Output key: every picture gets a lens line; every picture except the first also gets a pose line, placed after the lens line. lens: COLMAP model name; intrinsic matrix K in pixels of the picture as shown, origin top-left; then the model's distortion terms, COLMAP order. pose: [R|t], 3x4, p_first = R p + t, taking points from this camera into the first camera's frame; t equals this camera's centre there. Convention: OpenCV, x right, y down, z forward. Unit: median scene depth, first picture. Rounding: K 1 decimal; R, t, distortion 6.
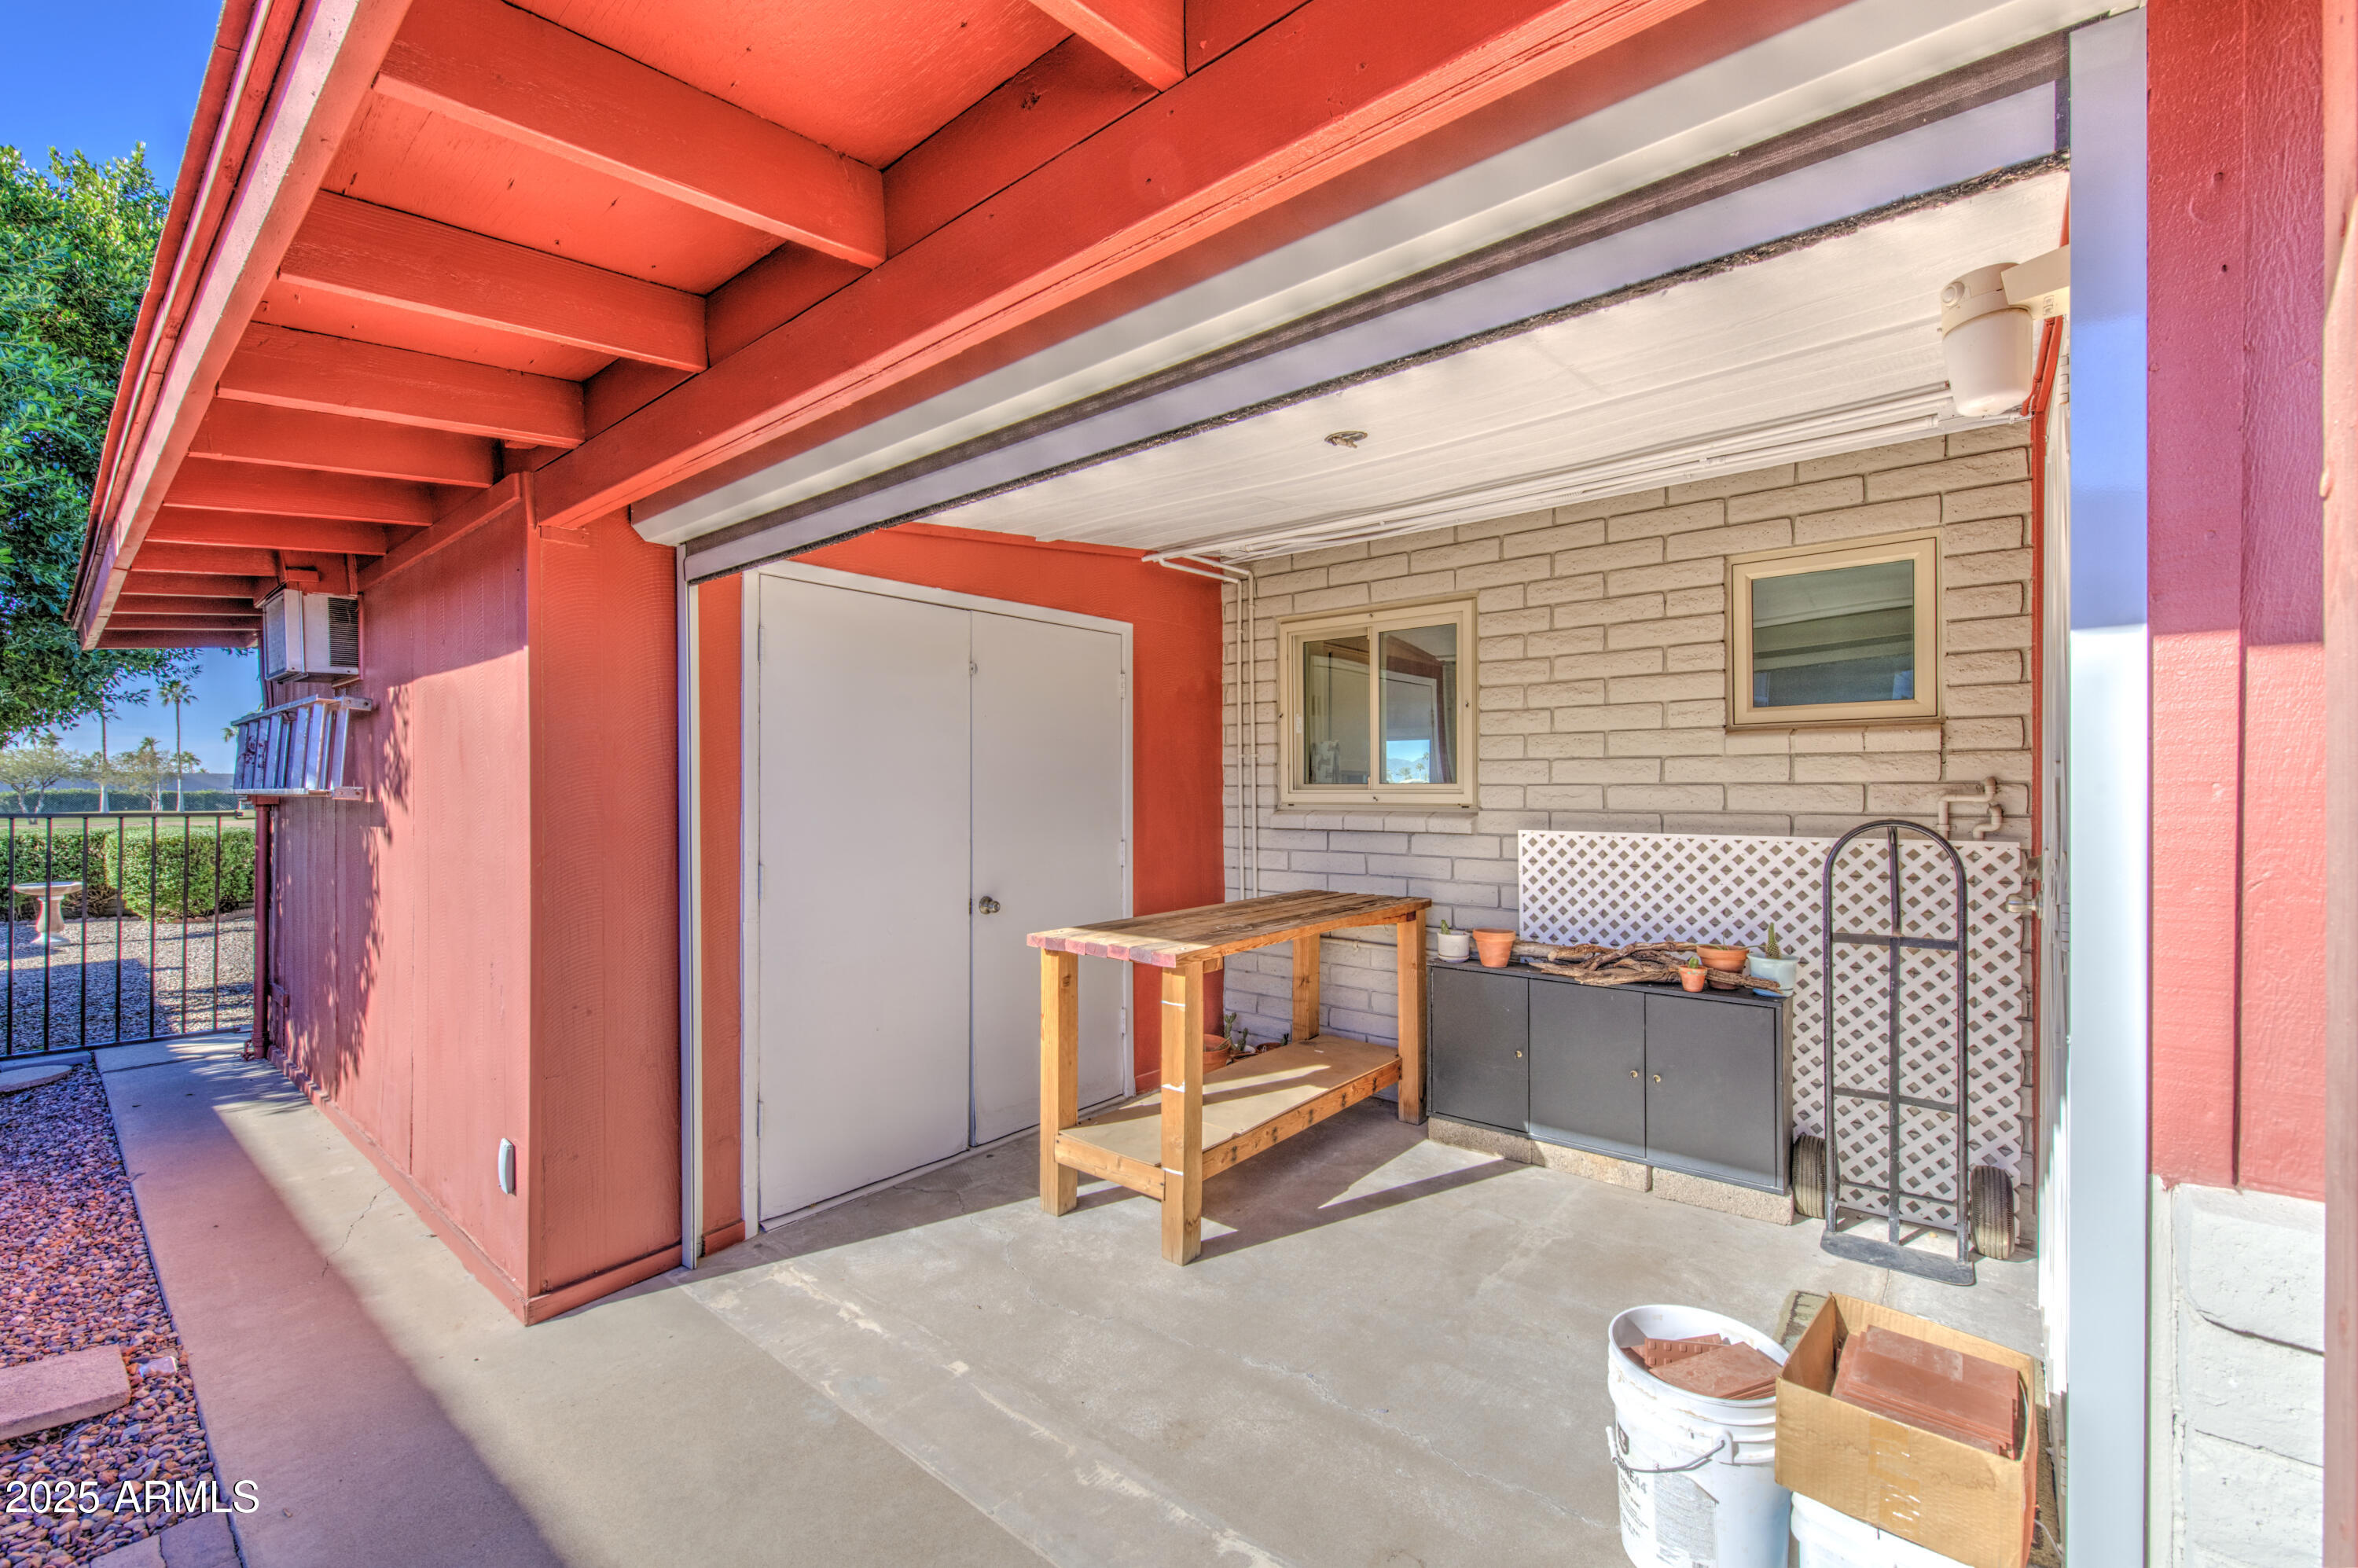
lens RADIAL K [[979.3, 0, 1197.0], [0, 979.3, 772.3], [0, 0, 1]] dist [-0.000551, -0.000306]
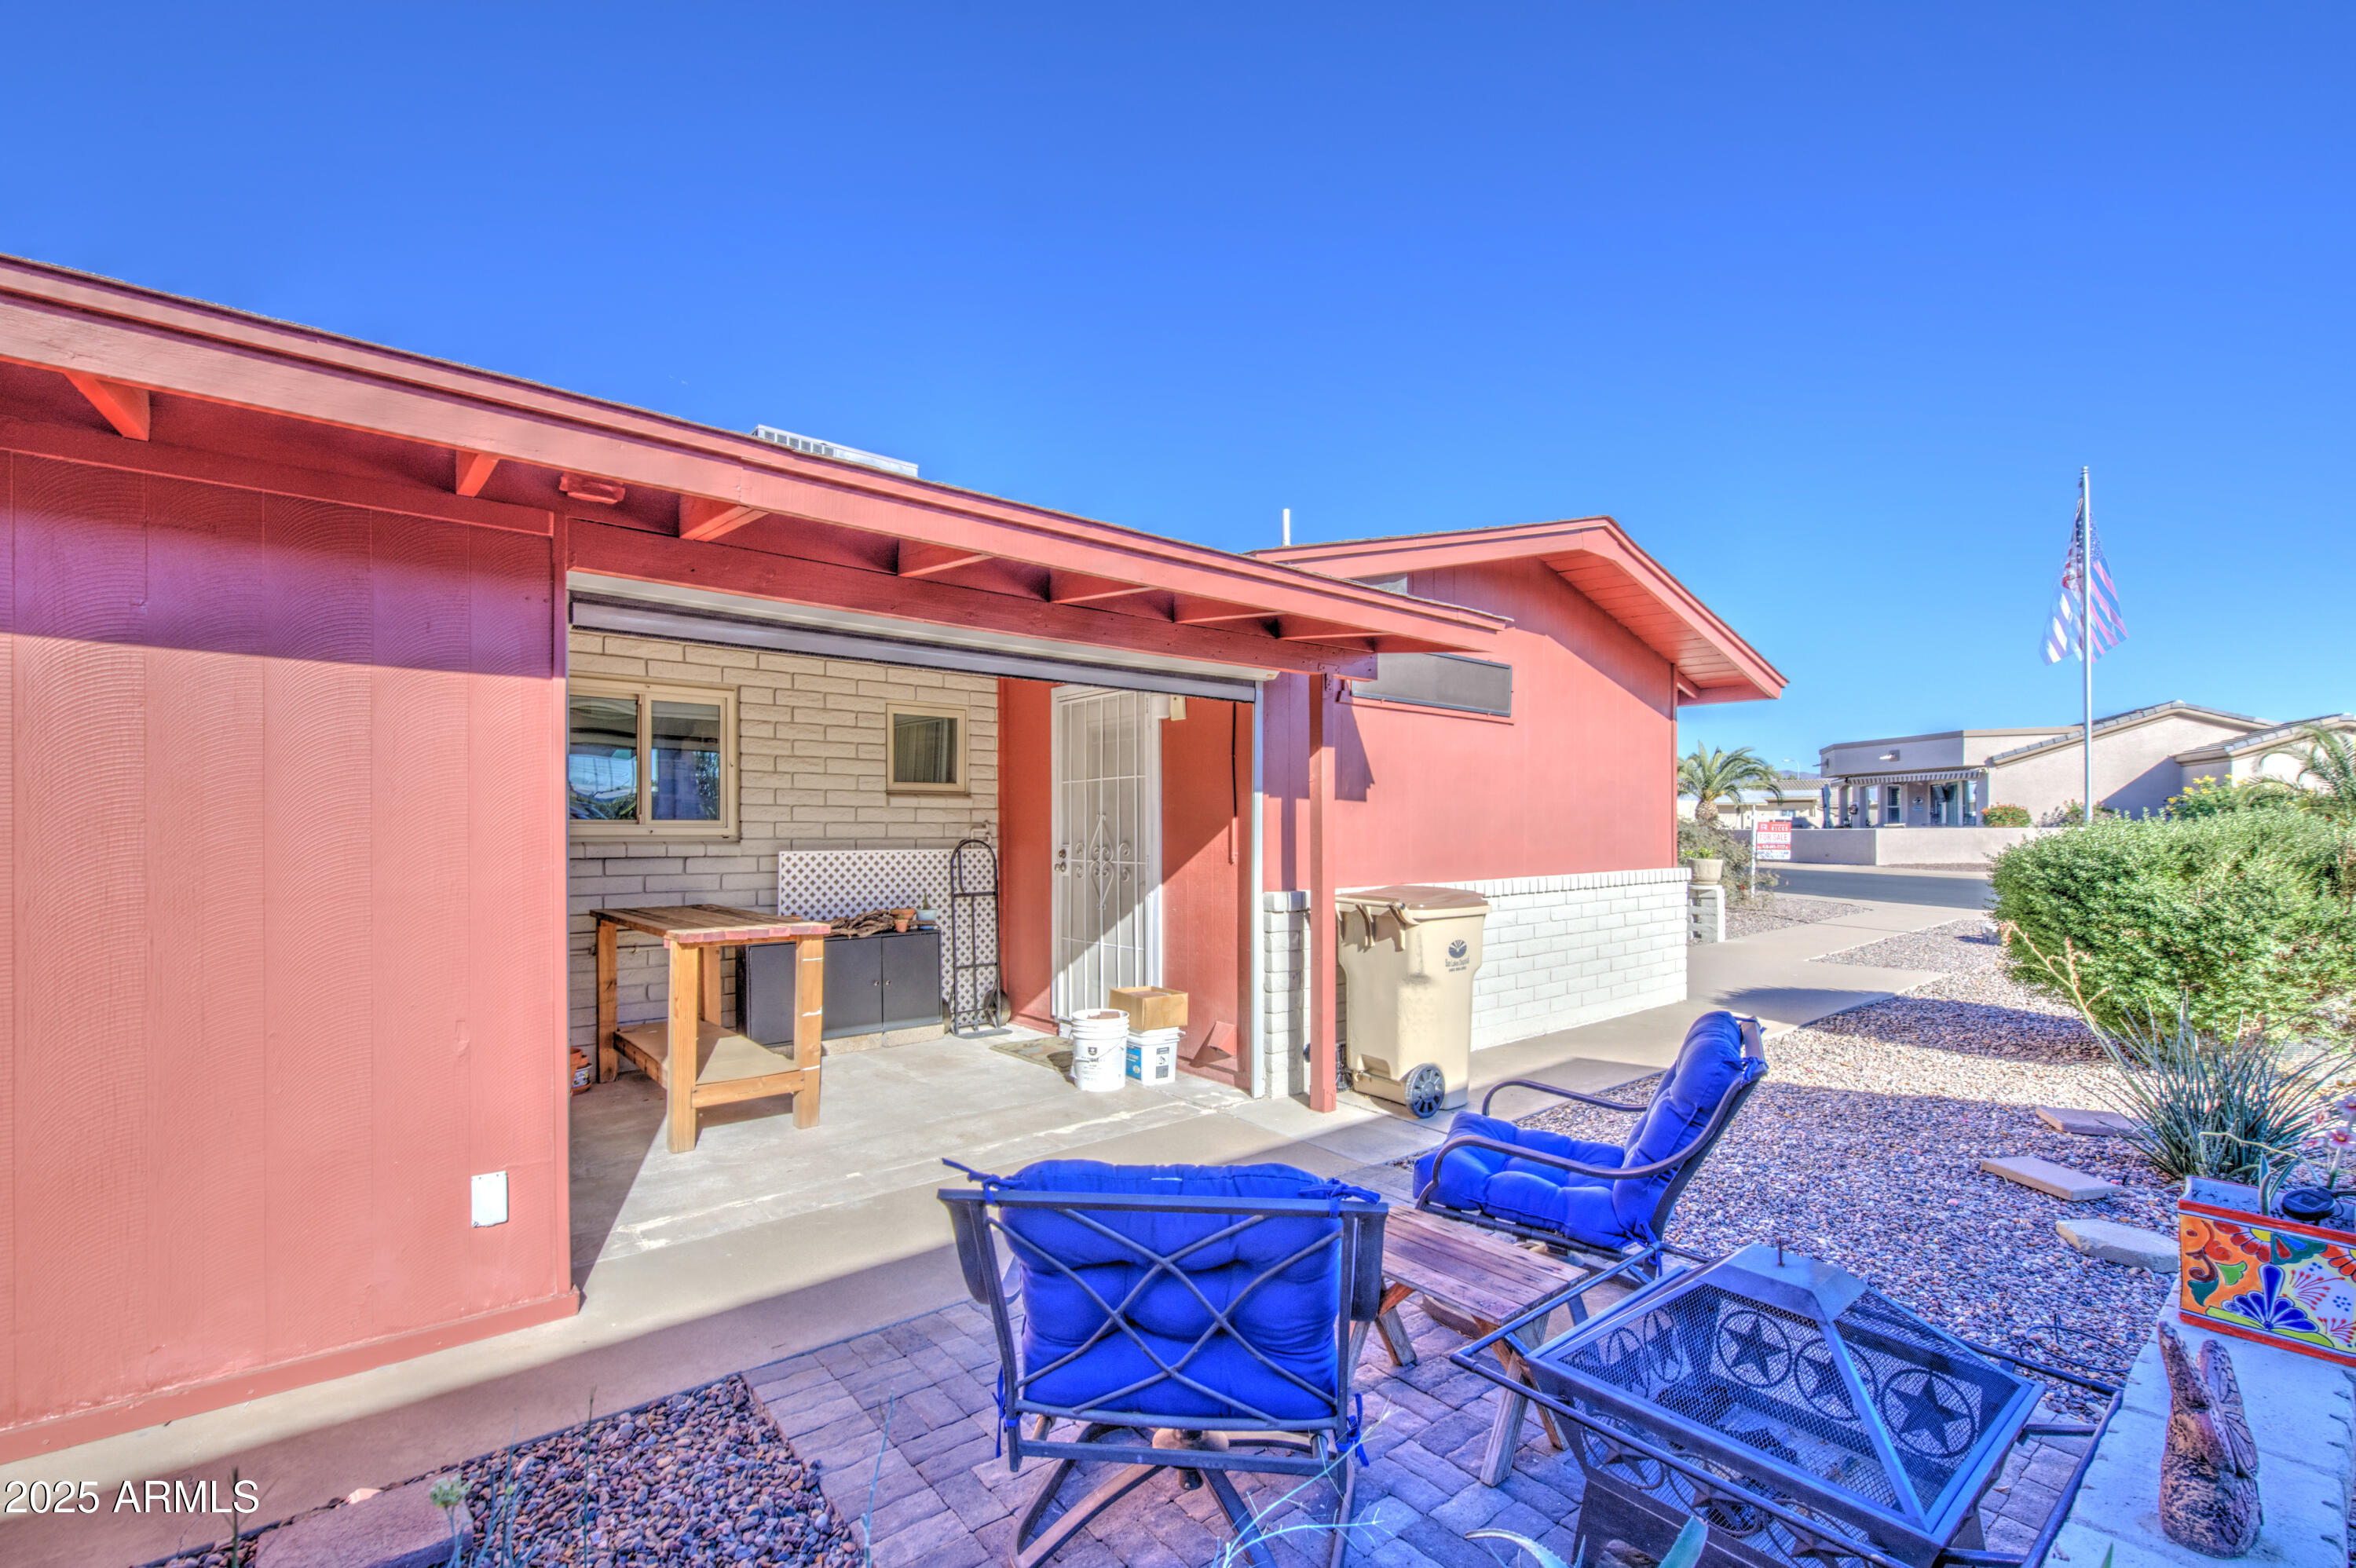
lens RADIAL K [[966.9, 0, 1193.6], [0, 966.9, 795.0], [0, 0, 1]] dist [0.000006, -0.000661]
pose [[0.209601, 0.023350, 0.977508, -1.084403], [-0.033175, 0.999309, -0.016758, -0.027484], [-0.977224, -0.028916, 0.210231, 0.052419]]
